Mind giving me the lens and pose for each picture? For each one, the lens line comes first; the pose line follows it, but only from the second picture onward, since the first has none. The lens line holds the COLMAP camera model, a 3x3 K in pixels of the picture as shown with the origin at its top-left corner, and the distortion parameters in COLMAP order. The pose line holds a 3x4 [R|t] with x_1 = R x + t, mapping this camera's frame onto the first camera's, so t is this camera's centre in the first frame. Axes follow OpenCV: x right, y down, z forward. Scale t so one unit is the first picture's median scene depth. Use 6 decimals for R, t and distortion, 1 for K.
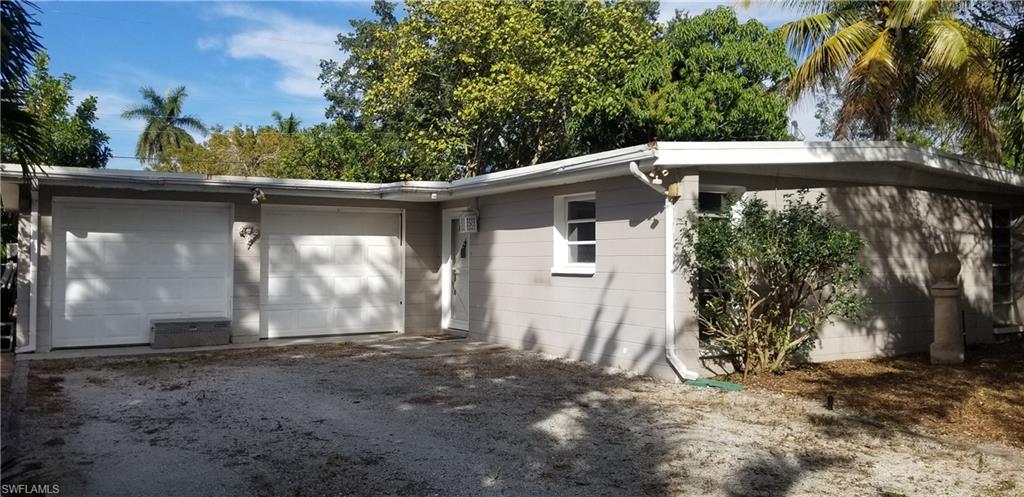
lens RADIAL K [[809.5, 0, 513.7], [0, 809.5, 247.7], [0, 0, 1]] dist [0.090283, -0.132690]
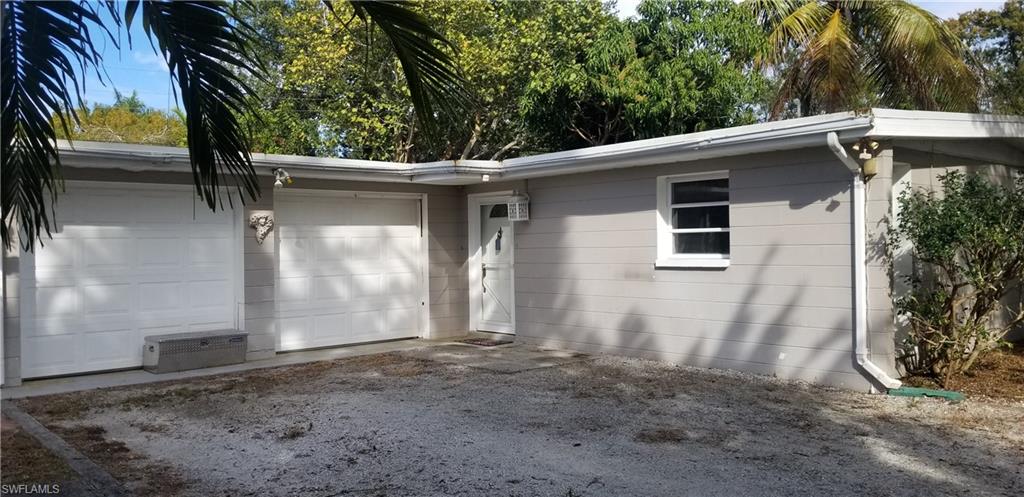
lens RADIAL K [[809.5, 0, 508.0], [0, 809.5, 254.6], [0, 0, 1]] dist [0.090283, -0.132690]
pose [[0.983104, -0.020435, 0.181906, -0.240755], [0.015796, 0.999513, 0.026911, -0.005763], [-0.182368, -0.023583, 0.982948, 0.165627]]
